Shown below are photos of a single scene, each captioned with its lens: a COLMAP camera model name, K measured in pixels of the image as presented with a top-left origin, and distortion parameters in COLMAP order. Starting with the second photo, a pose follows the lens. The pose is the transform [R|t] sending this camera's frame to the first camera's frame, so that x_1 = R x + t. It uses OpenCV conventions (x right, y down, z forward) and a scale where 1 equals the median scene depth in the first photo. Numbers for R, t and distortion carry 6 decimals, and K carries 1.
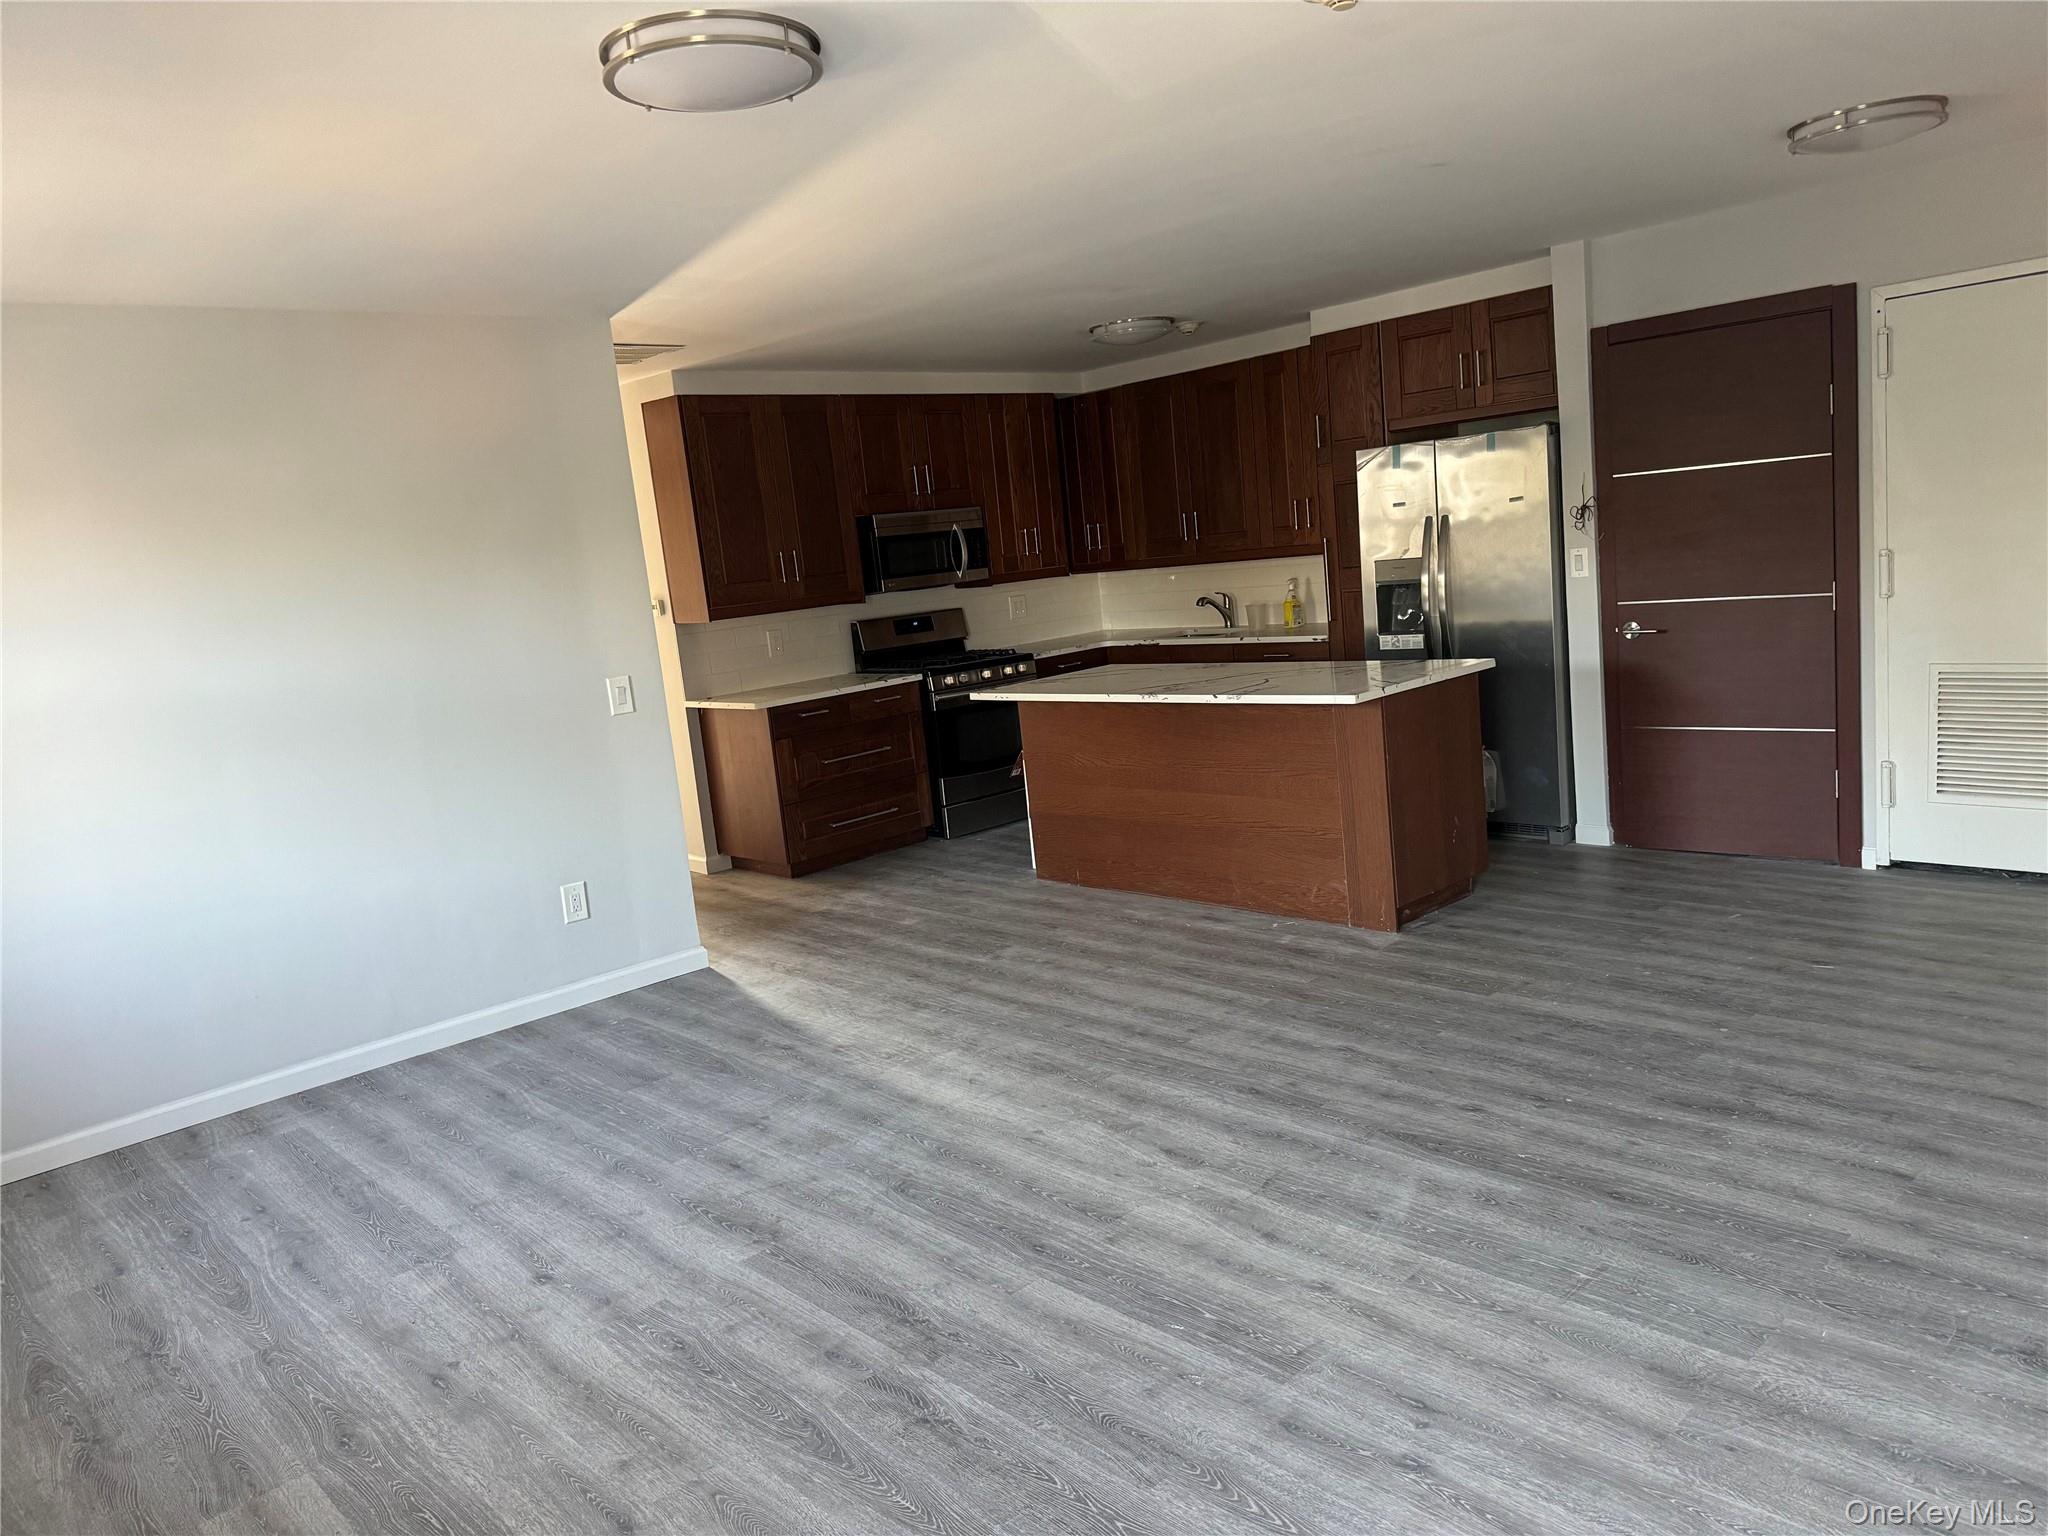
lens RADIAL K [[1400.4, 0, 1024.0], [0, 1400.4, 768.0], [0, 0, 1]] dist [0.088220, -0.111511]
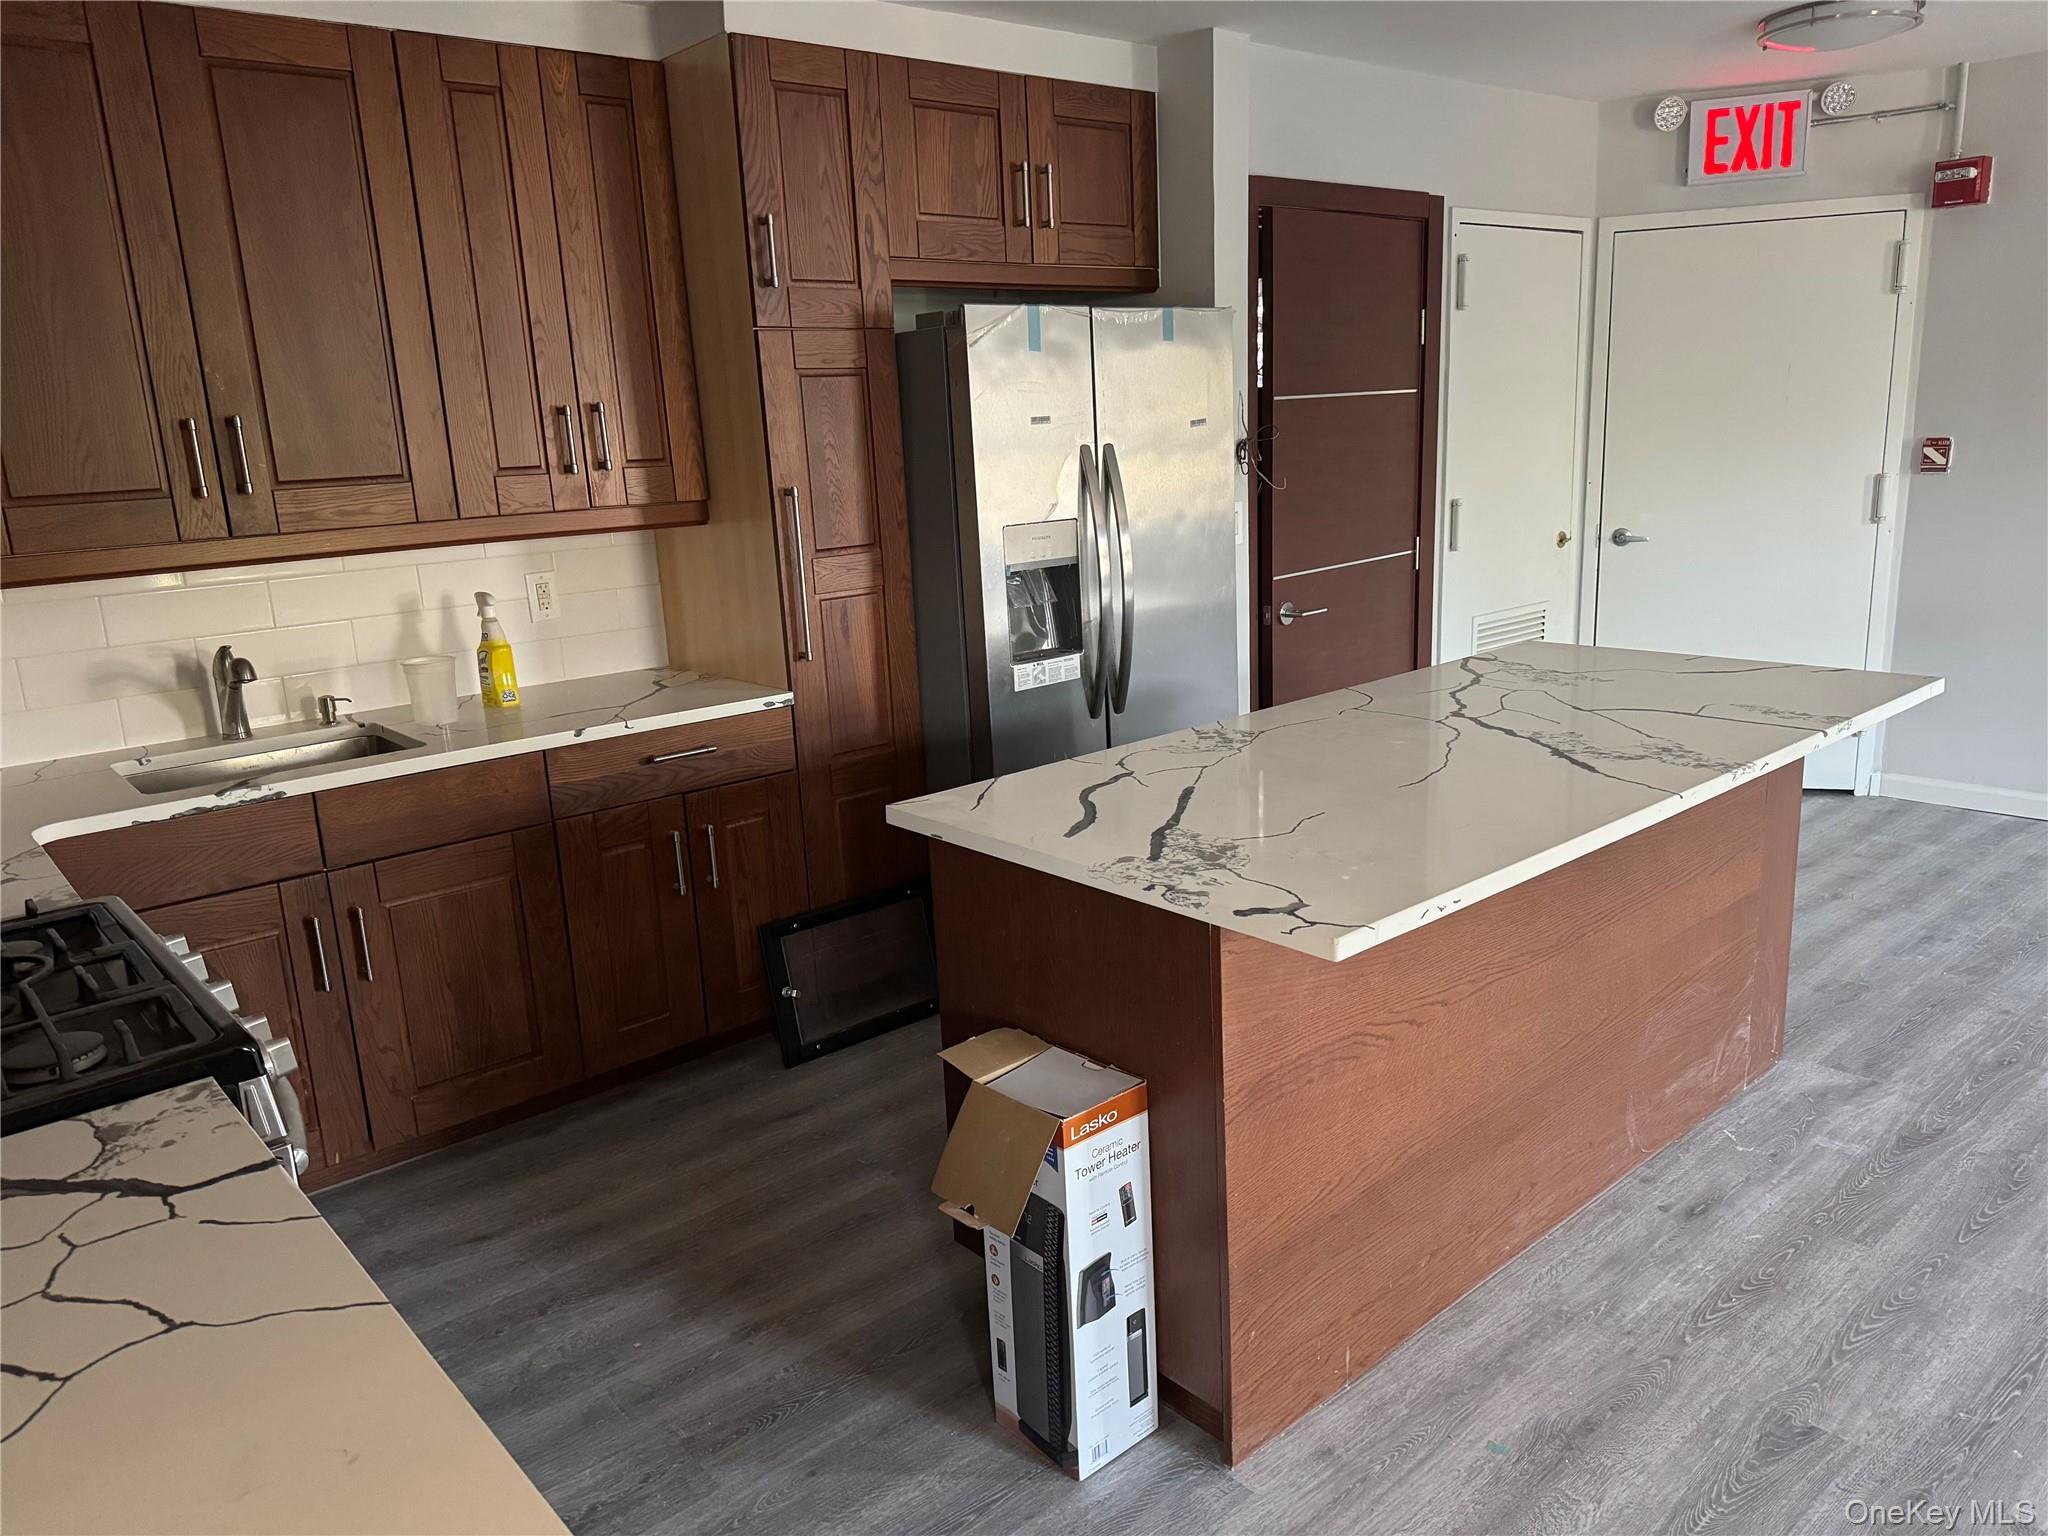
lens RADIAL K [[1444.0, 0, 1024.0], [0, 1444.0, 768.0], [0, 0, 1]] dist [0.009262, -0.002264]
pose [[0.037513, -0.142976, 0.989015, -0.318067], [0.198337, 0.971087, 0.132861, -0.140514], [-0.979416, 0.191175, 0.064786, 1.062523]]
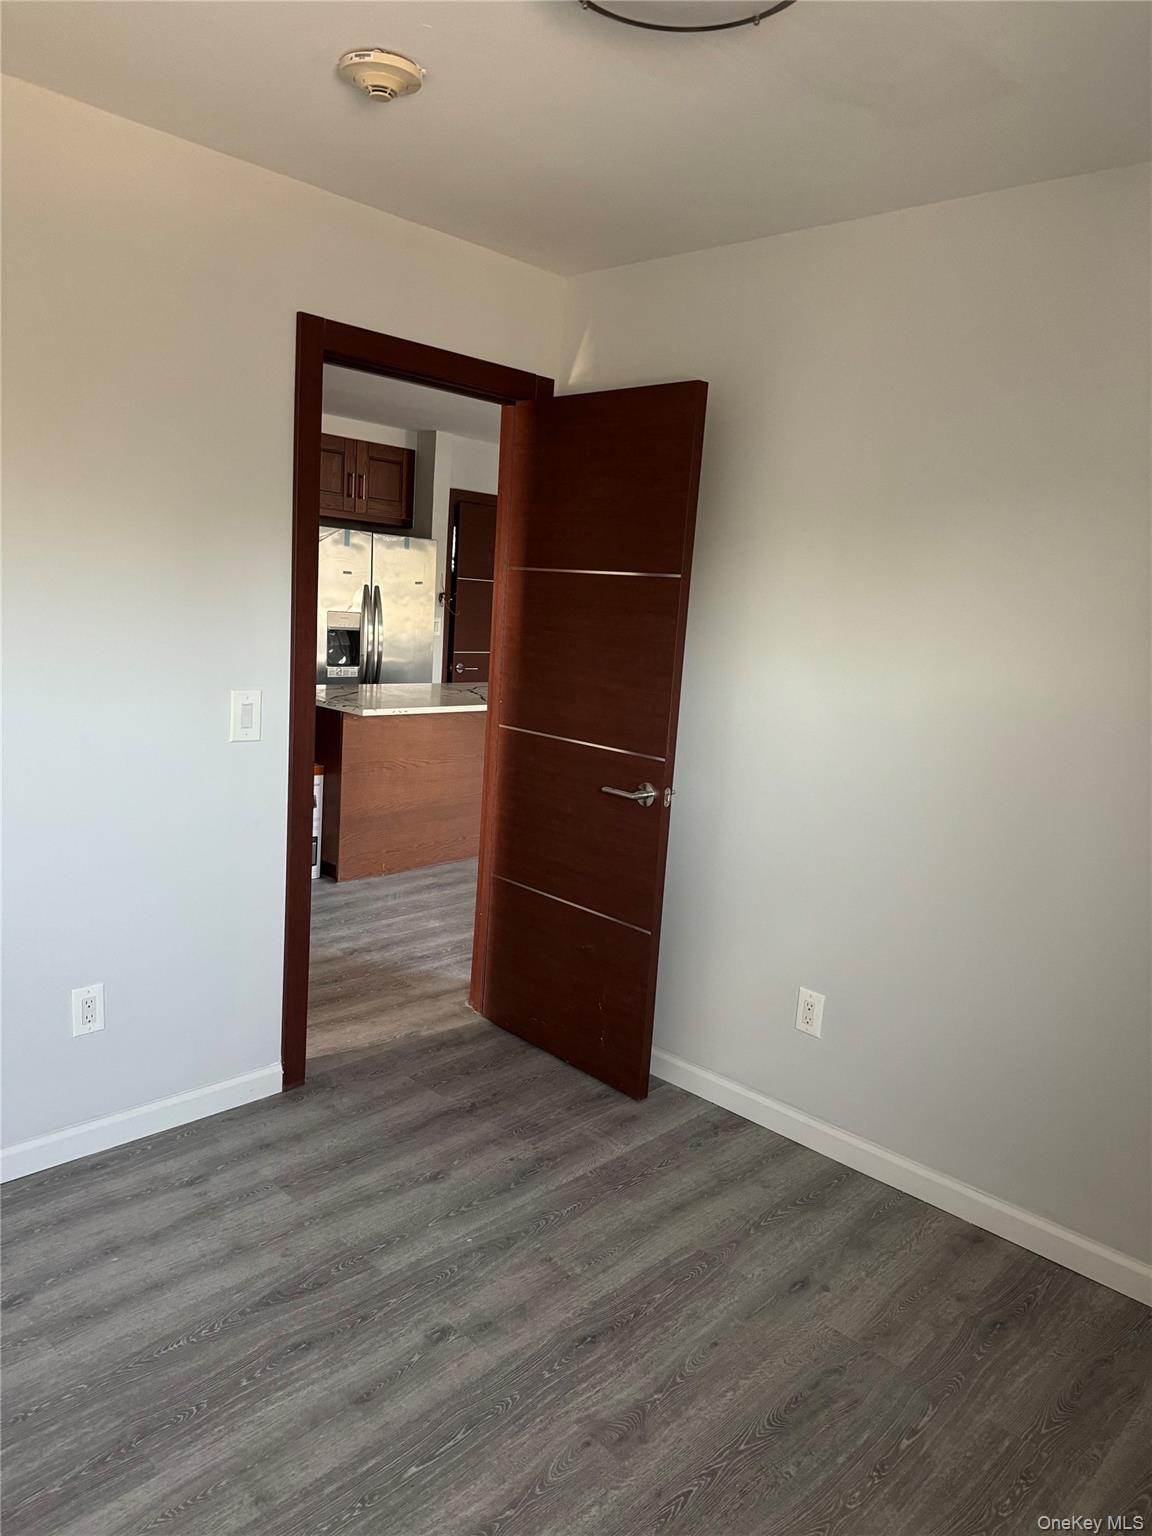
lens RADIAL K [[1050.3, 0, 577.4], [0, 1050.3, 789.9], [0, 0, 1]] dist [0.088220, -0.111511]
pose [[-0.068555, -0.089648, 0.993611, -0.859882], [0.094792, 0.990863, 0.095941, -0.056314], [-0.993134, 0.100763, -0.059431, 0.915339]]
